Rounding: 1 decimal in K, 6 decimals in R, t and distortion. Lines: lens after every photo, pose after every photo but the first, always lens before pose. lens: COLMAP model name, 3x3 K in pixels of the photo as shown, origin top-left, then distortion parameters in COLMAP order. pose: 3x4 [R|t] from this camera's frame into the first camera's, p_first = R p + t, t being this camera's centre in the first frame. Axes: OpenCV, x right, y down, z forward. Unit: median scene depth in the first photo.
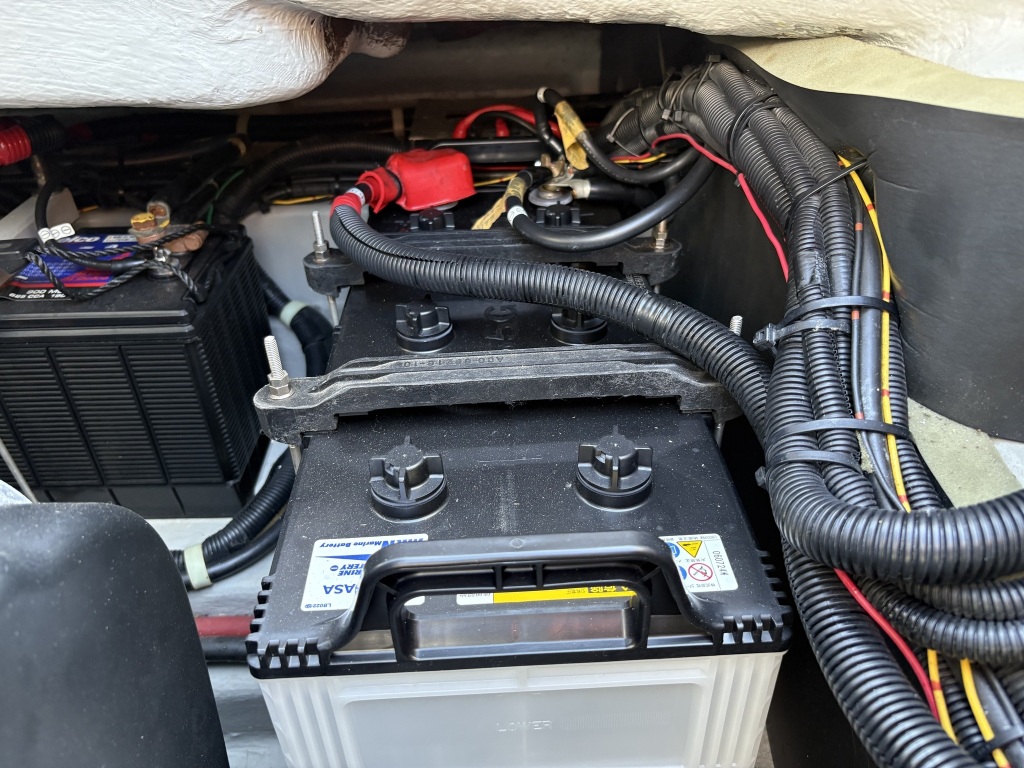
lens RADIAL K [[773.7, 0, 512.0], [0, 773.7, 384.0], [0, 0, 1]] dist [0.013323, 0.004438]
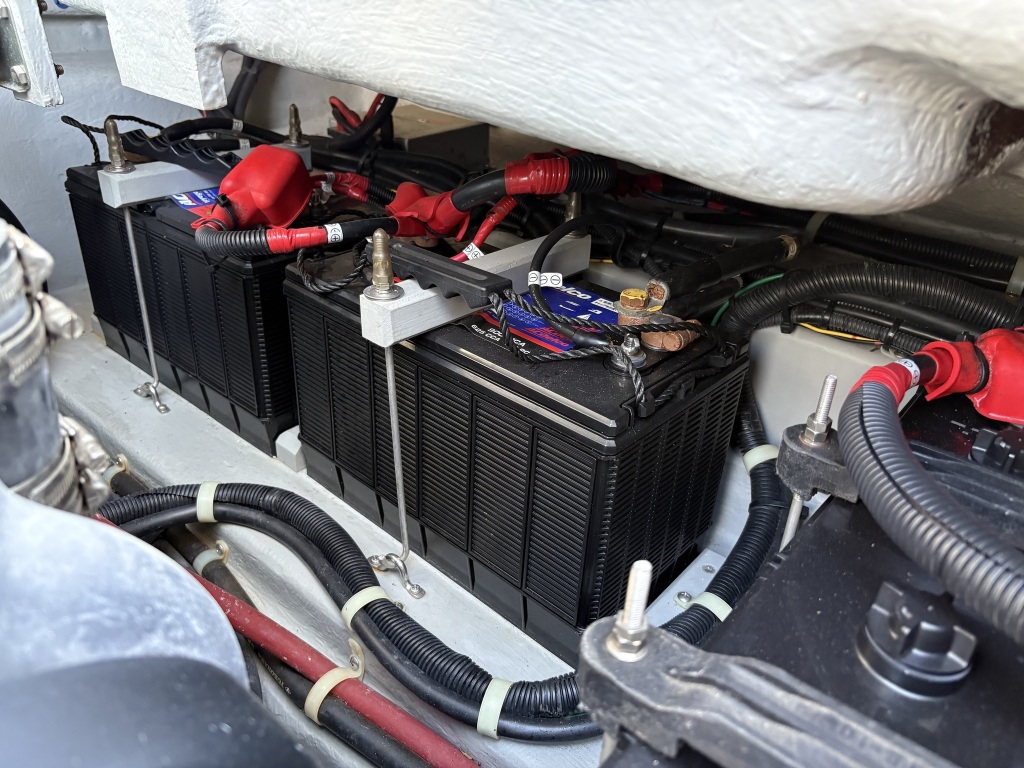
lens RADIAL K [[790.2, 0, 512.0], [0, 790.2, 384.0], [0, 0, 1]] dist [0.000530, -0.002674]
pose [[0.729256, 0.386224, -0.564816, -0.061507], [-0.442994, 0.895611, 0.040457, -0.107668], [0.521481, 0.220706, 0.824225, 0.269094]]
